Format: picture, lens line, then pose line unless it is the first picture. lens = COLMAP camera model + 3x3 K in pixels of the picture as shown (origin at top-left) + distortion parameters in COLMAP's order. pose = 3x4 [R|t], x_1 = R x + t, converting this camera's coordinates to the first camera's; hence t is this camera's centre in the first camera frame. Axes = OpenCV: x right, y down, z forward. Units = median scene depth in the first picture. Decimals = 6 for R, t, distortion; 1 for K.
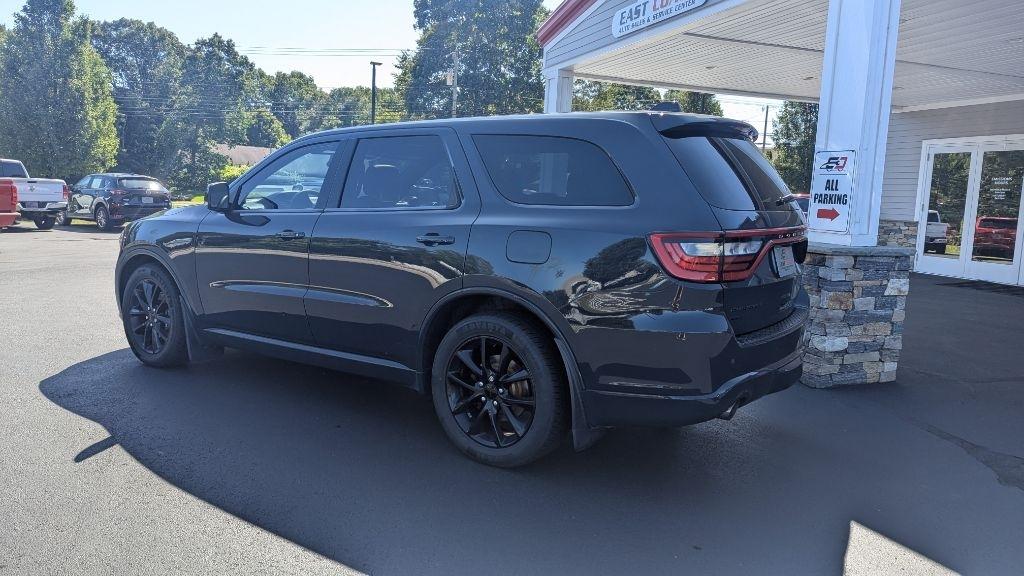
lens RADIAL K [[725.2, 0, 504.0], [0, 725.2, 273.5], [0, 0, 1]] dist [0.063653, -0.061879]
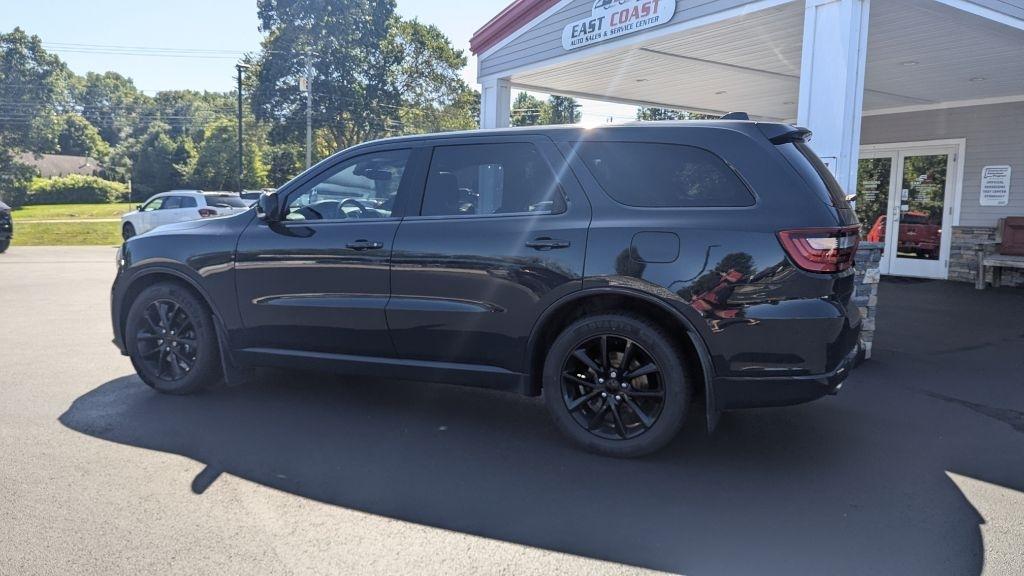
lens RADIAL K [[725.2, 0, 521.2], [0, 725.2, 284.3], [0, 0, 1]] dist [0.063653, -0.061879]
pose [[0.973738, -0.041360, 0.223884, -0.177437], [0.040855, 0.999141, 0.006891, 0.000828], [-0.223977, 0.002437, 0.974591, 0.003083]]
